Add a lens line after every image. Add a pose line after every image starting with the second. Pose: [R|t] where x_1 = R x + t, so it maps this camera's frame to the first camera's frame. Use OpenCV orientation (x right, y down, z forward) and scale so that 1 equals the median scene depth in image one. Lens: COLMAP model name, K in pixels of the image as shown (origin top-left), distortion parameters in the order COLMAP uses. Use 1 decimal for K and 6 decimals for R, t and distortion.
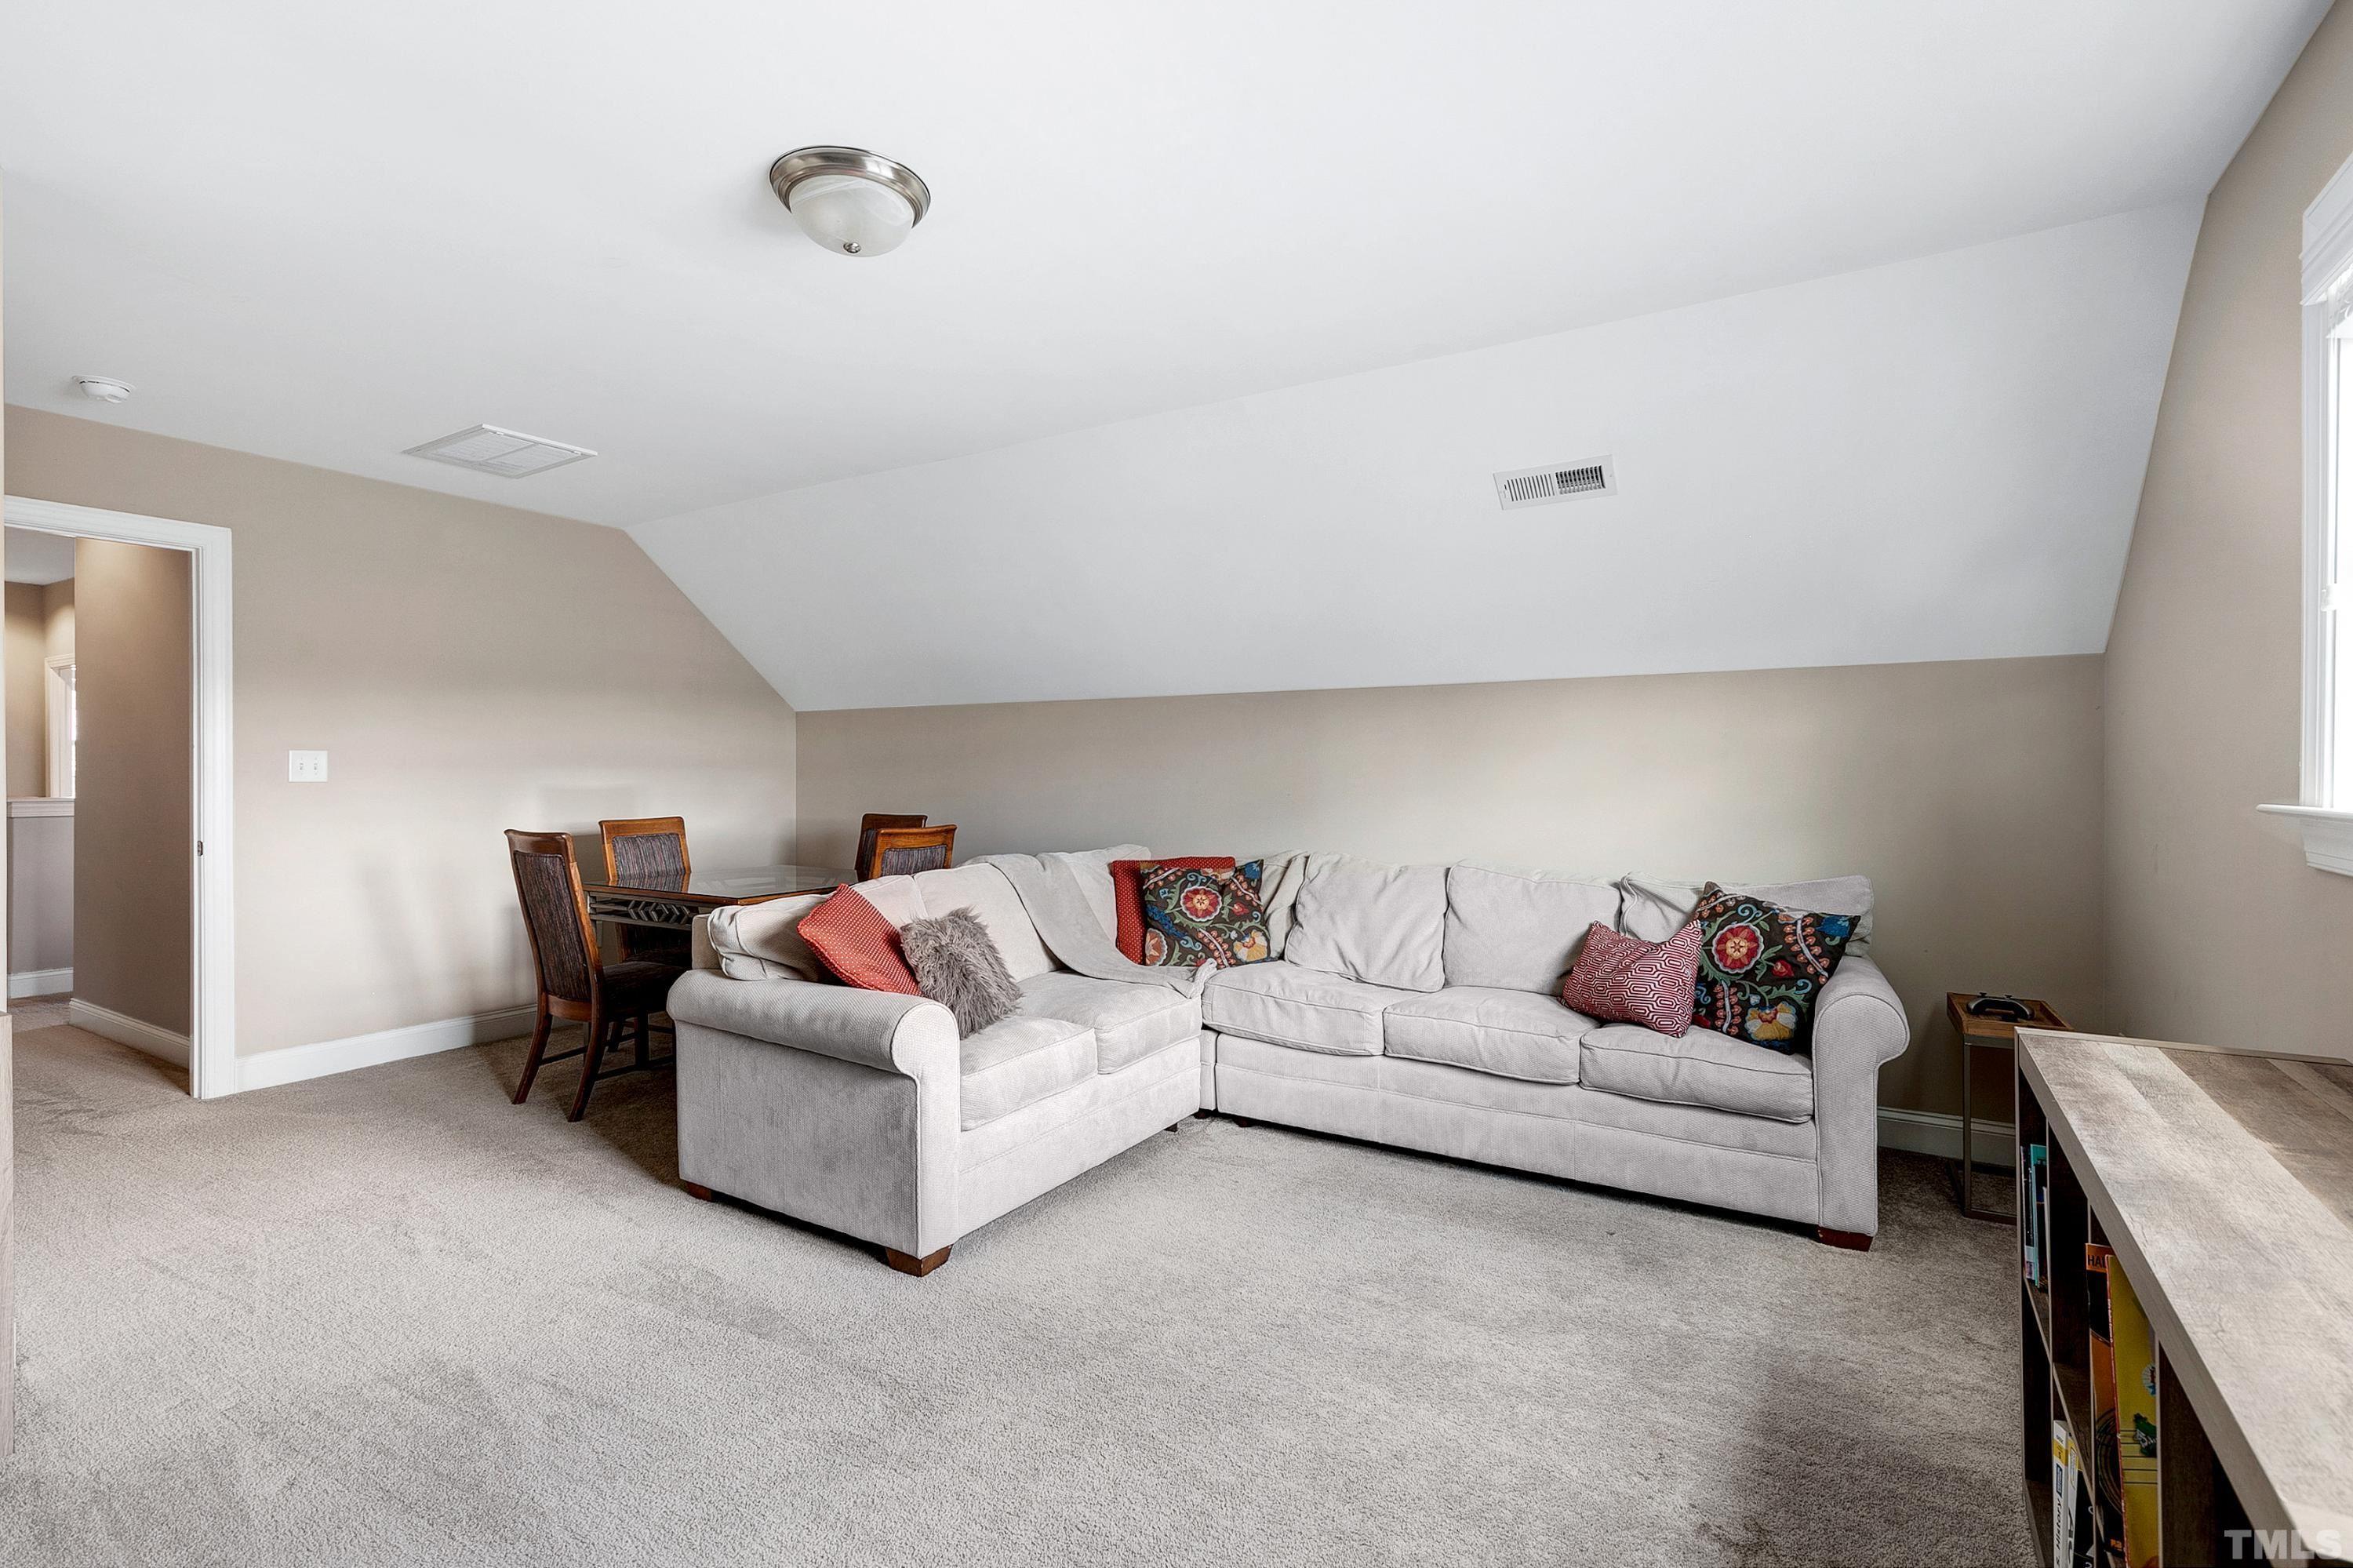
lens RADIAL K [[1088.5, 0, 1176.5], [0, 1088.5, 784.0], [0, 0, 1]] dist [0.000221, -0.000008]
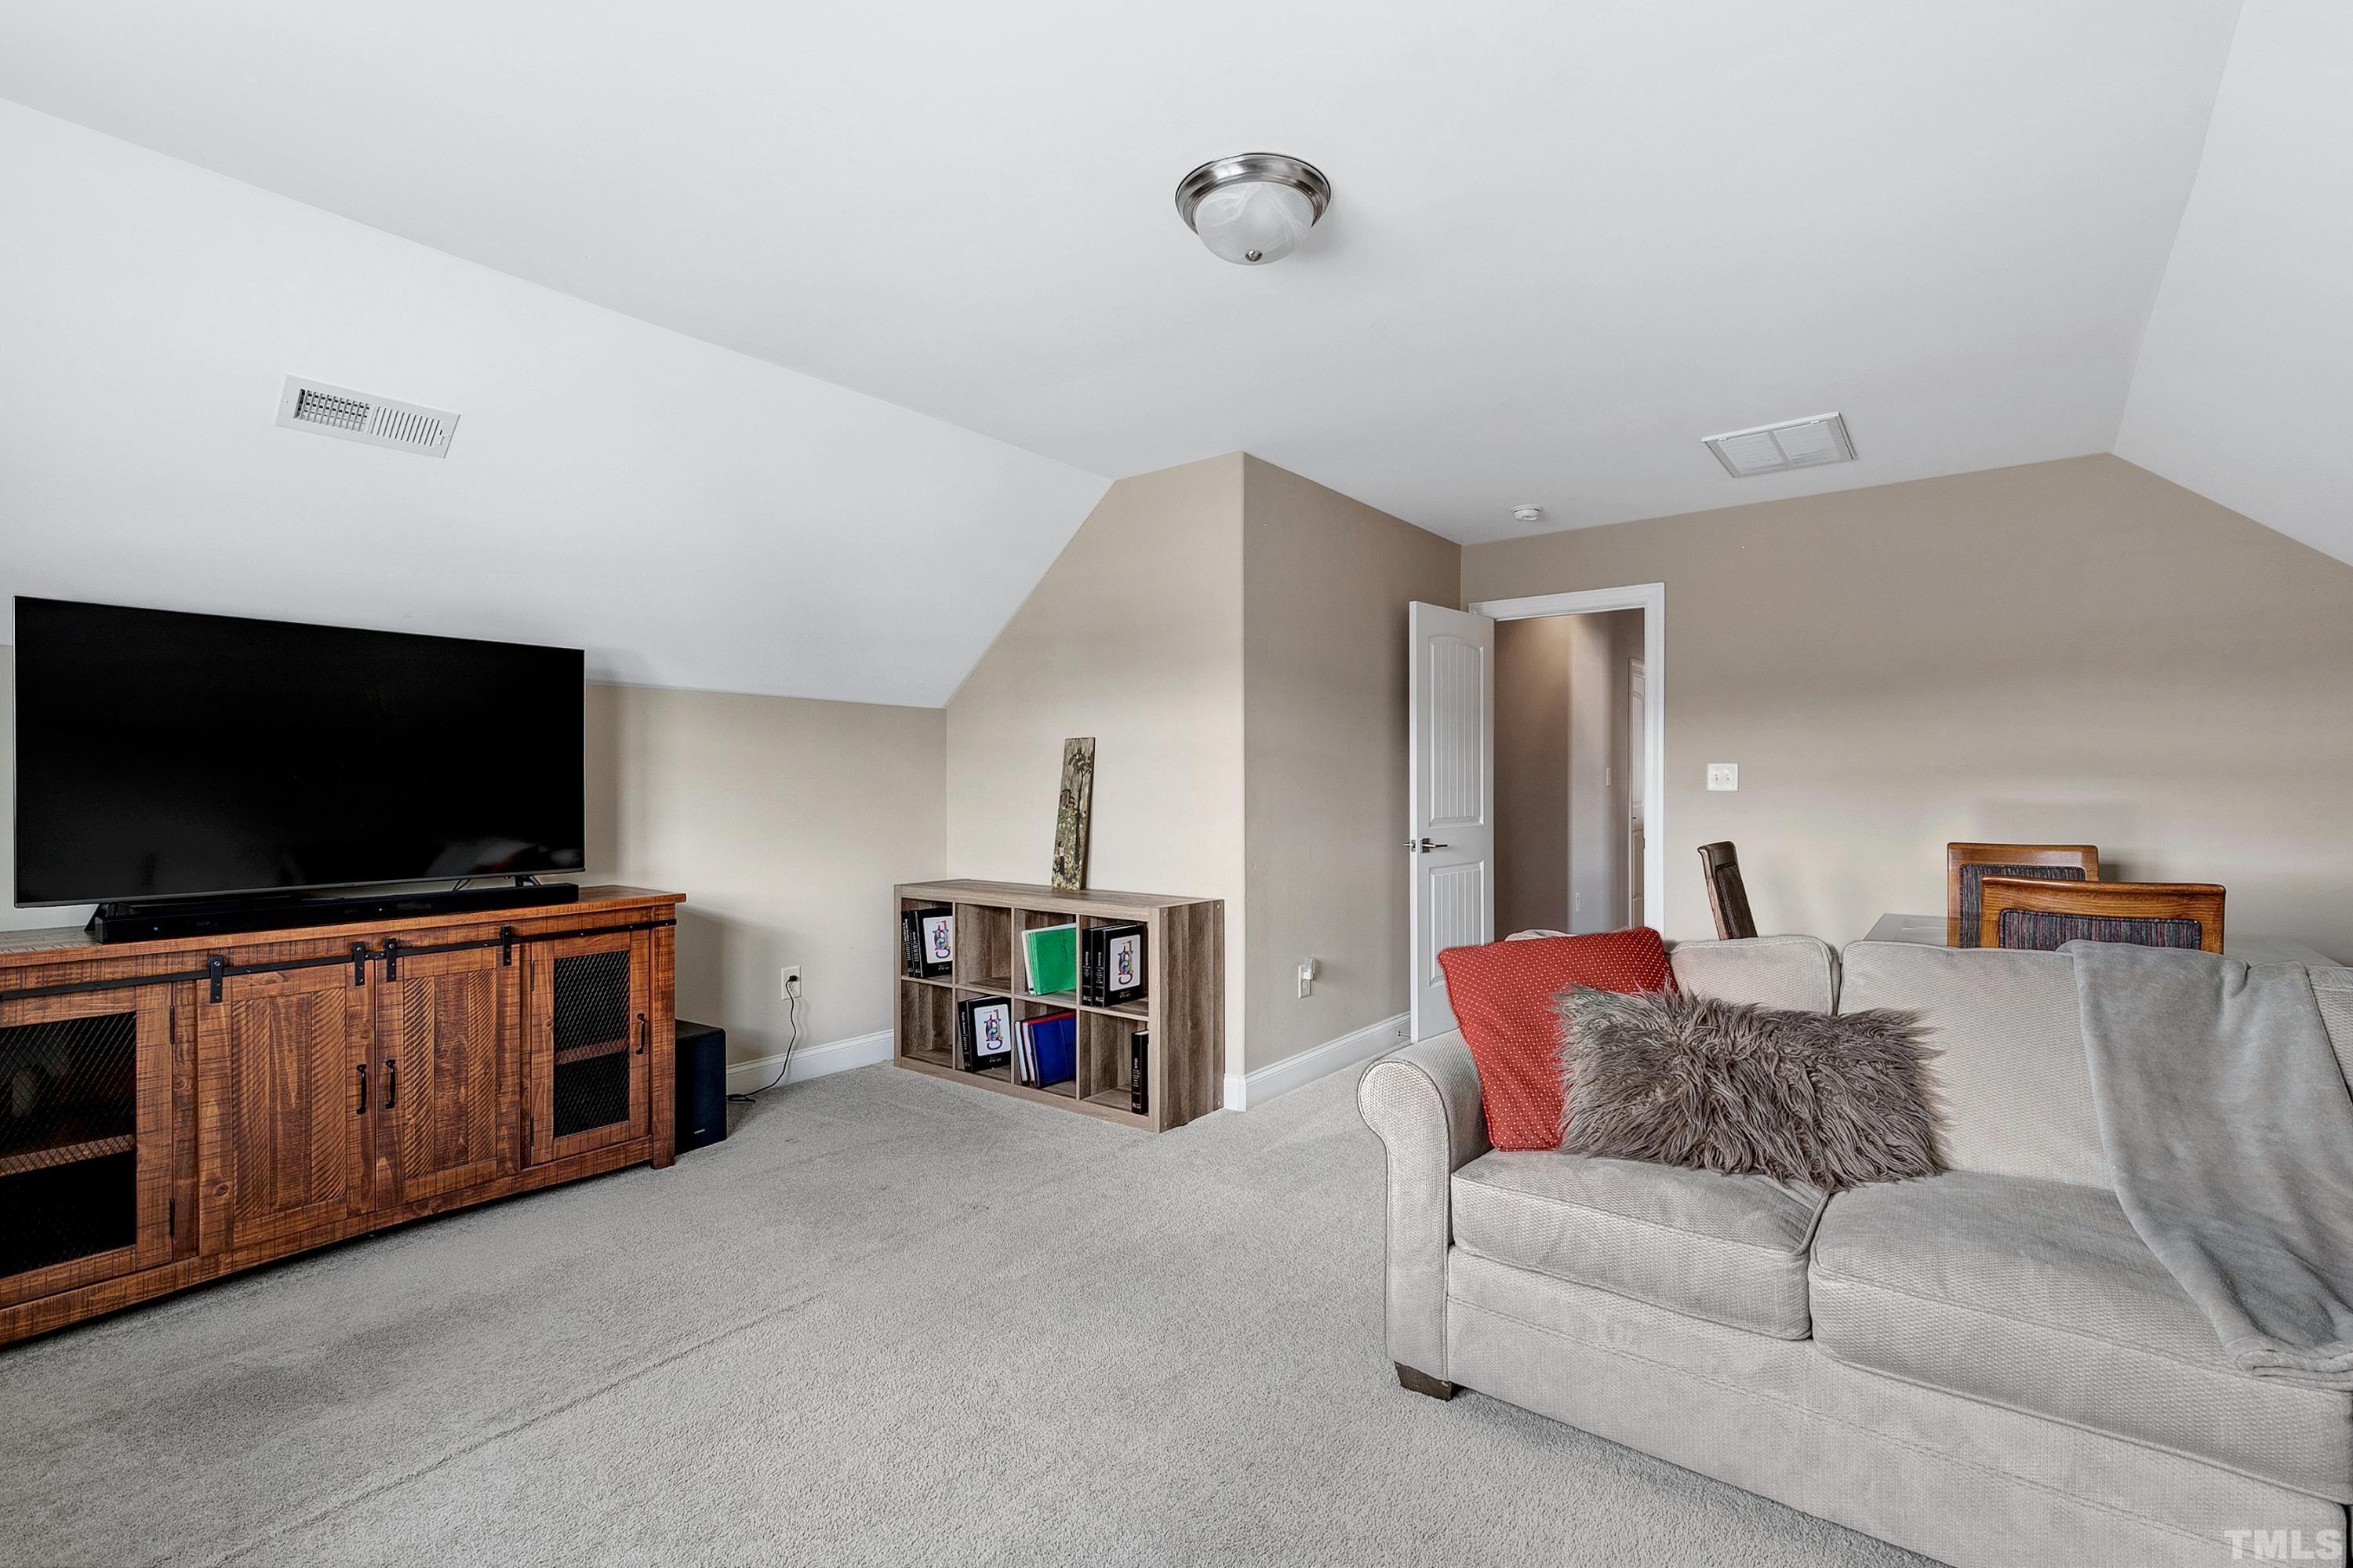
lens RADIAL K [[1088.5, 0, 1176.5], [0, 1088.5, 784.0], [0, 0, 1]] dist [0.000221, -0.000008]
pose [[-0.111476, 0.000580, -0.993767, 0.385892], [-0.007521, 0.999971, 0.001427, -0.006874], [0.993739, 0.007634, -0.111469, 0.576972]]
